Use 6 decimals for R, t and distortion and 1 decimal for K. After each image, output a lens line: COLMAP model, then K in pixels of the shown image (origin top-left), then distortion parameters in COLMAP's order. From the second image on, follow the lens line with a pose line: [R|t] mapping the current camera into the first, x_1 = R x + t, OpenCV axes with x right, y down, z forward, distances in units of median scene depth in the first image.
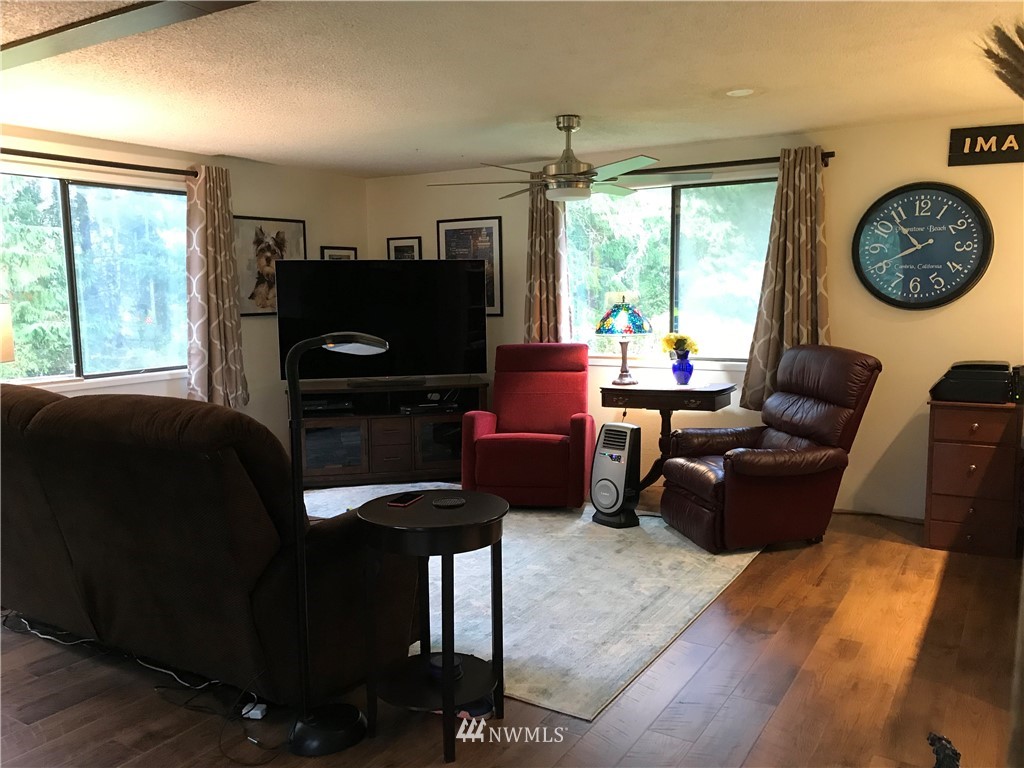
lens RADIAL K [[838.4, 0, 495.1], [0, 838.4, 386.1], [0, 0, 1]] dist [0.011495, -0.006059]
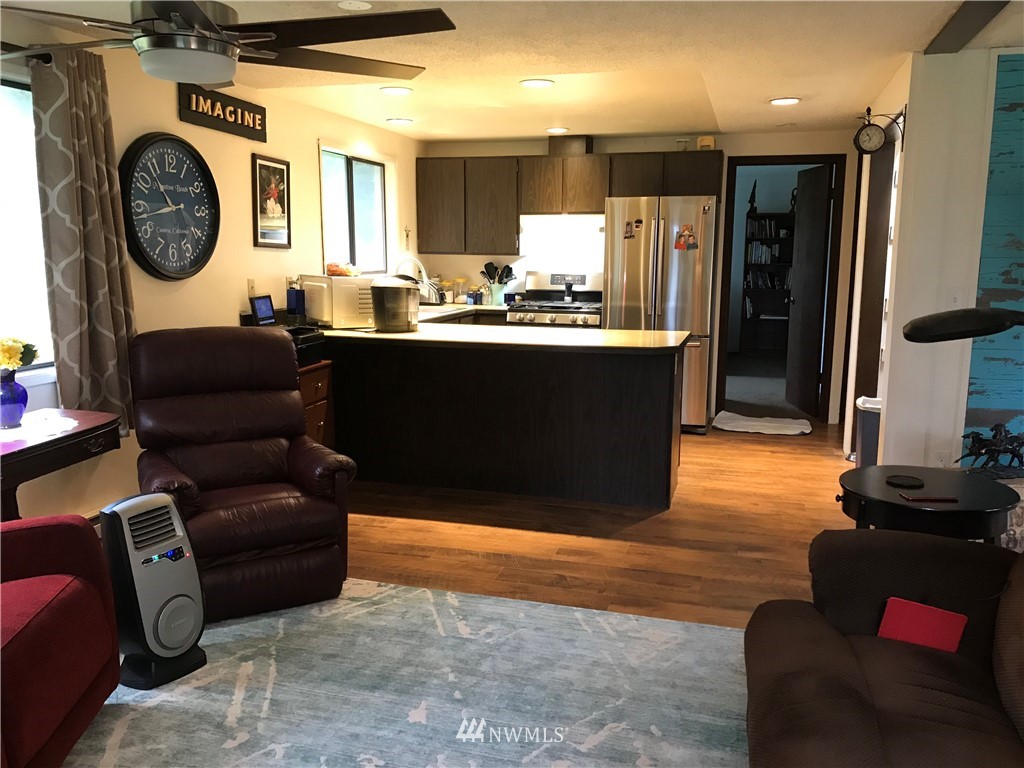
lens RADIAL K [[838.4, 0, 495.1], [0, 838.4, 386.1], [0, 0, 1]] dist [0.011495, -0.006059]
pose [[-0.281824, -0.139939, 0.949206, -0.454216], [0.118200, 0.976707, 0.179088, -0.103876], [-0.952157, 0.162668, -0.258719, 0.956008]]
